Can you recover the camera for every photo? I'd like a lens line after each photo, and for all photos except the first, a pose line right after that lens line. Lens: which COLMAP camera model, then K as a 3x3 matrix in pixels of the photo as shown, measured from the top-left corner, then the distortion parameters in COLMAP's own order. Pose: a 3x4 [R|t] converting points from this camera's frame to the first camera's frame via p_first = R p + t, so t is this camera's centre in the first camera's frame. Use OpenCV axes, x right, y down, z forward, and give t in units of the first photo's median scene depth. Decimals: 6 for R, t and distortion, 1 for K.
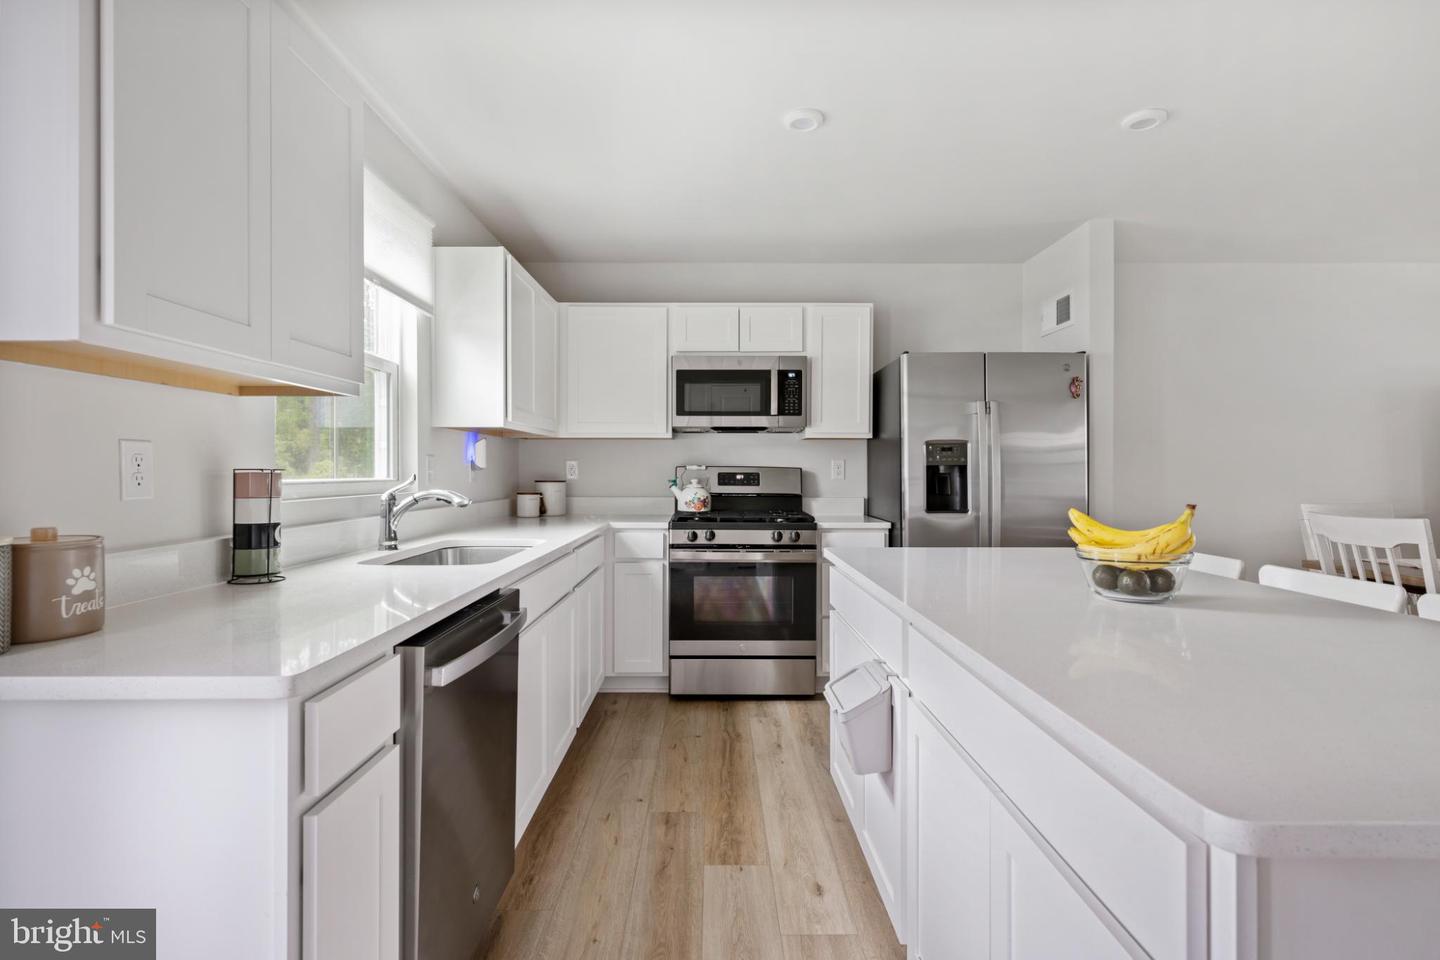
lens RADIAL K [[672.8, 0, 730.9], [0, 672.8, 466.0], [0, 0, 1]] dist [-0.014429, -0.000205]
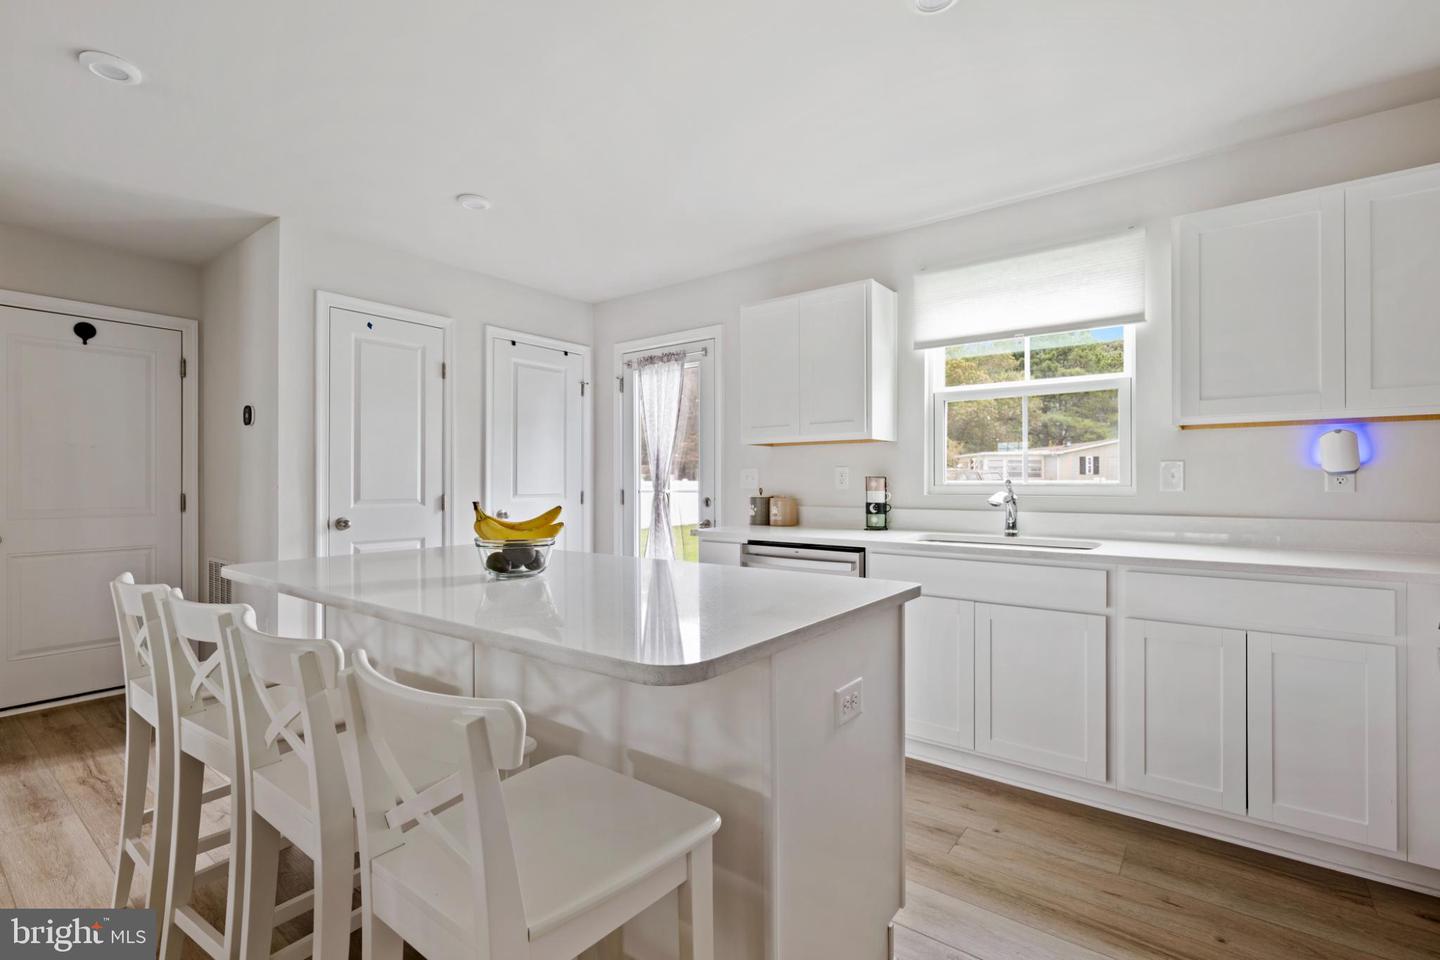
lens RADIAL K [[643.6, 0, 721.2], [0, 643.6, 475.6], [0, 0, 1]] dist [-0.008321, -0.000625]
pose [[-0.619445, -0.009476, -0.784983, 0.505258], [0.004718, 0.999864, -0.015793, 0.012832], [0.785026, -0.013487, -0.619316, 0.792905]]
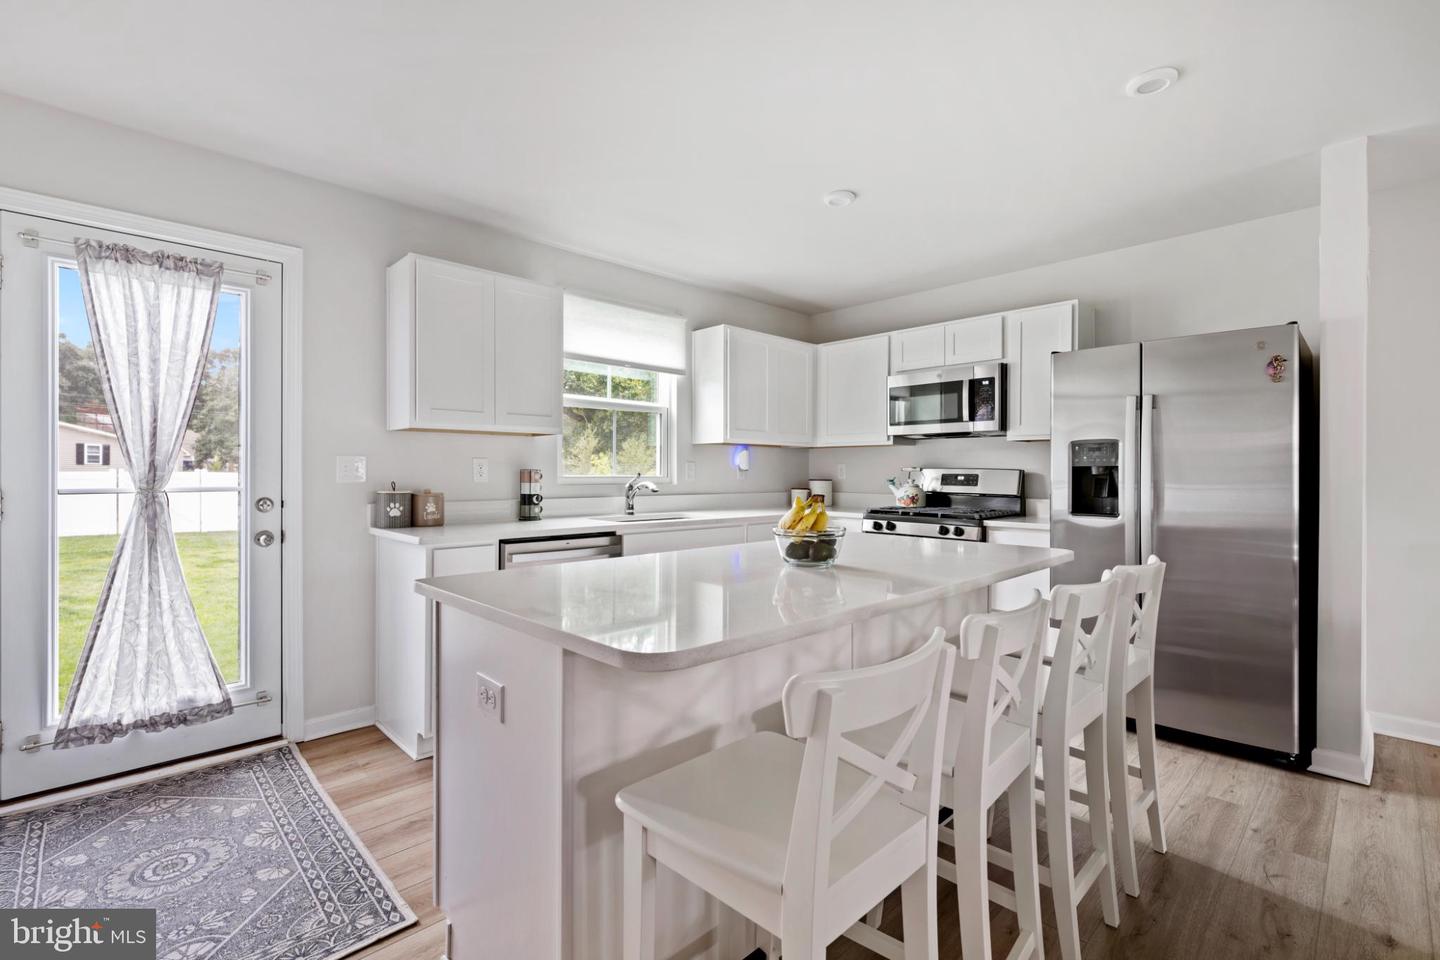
lens RADIAL K [[643.6, 0, 729.1], [0, 643.6, 474.6], [0, 0, 1]] dist [-0.008321, -0.000625]
pose [[0.688633, 0.003234, -0.725103, 0.550917], [0.002277, 0.999975, 0.006622, 0.003268], [0.725107, -0.006212, 0.688609, 0.001018]]
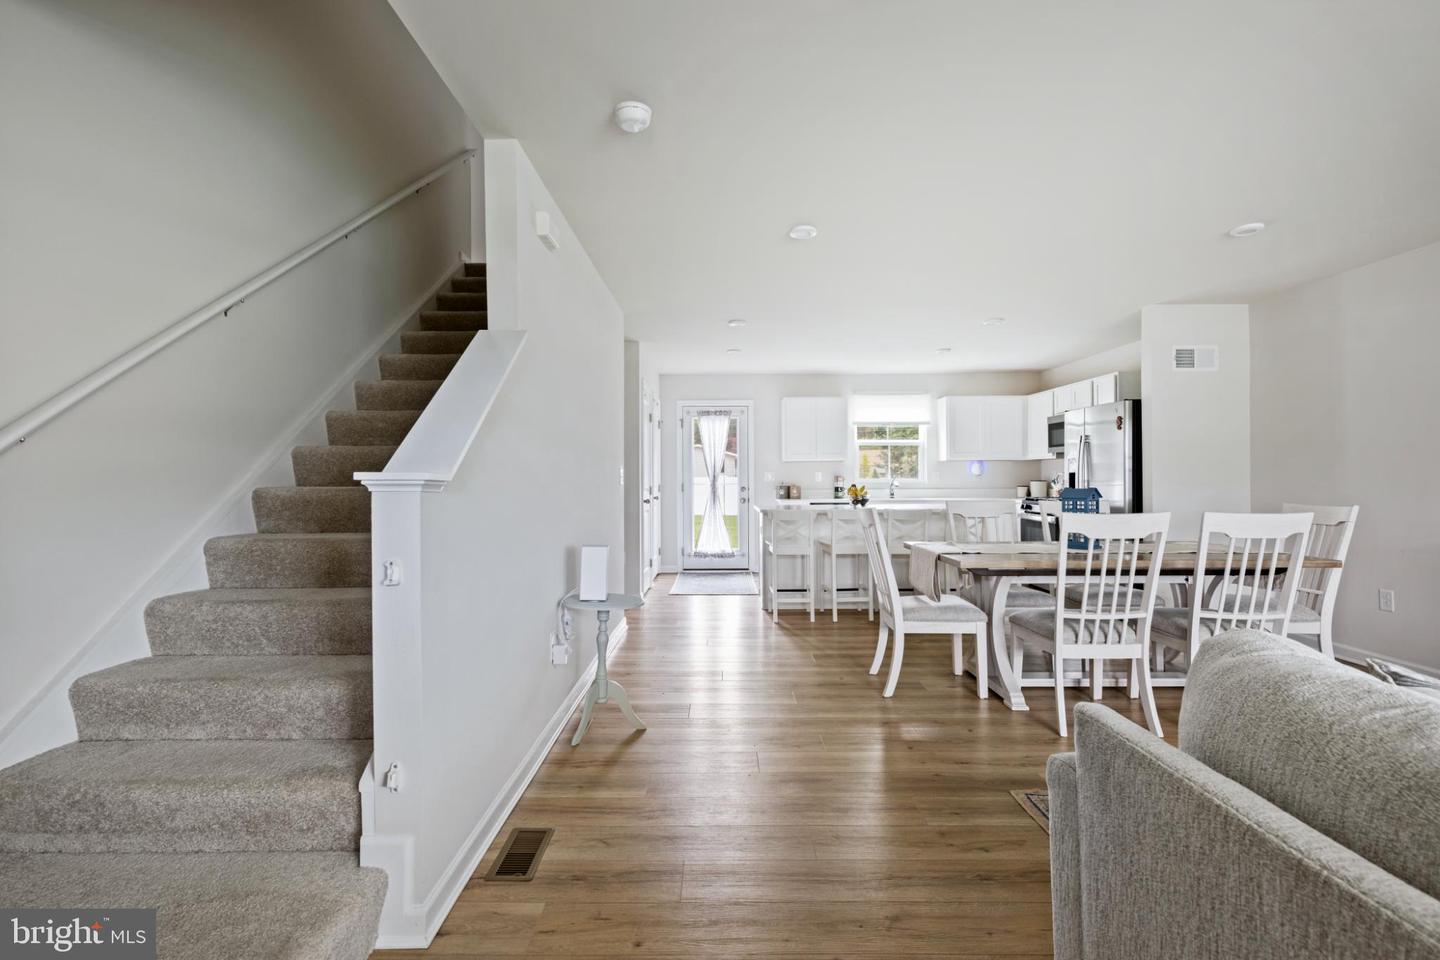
lens RADIAL K [[643.6, 0, 714.7], [0, 643.6, 476.1], [0, 0, 1]] dist [-0.008321, -0.000625]
pose [[-0.017353, -0.003108, -0.999845, 1.778130], [0.010260, 0.999942, -0.003287, 0.003792], [0.999797, -0.010315, -0.017320, 0.059485]]
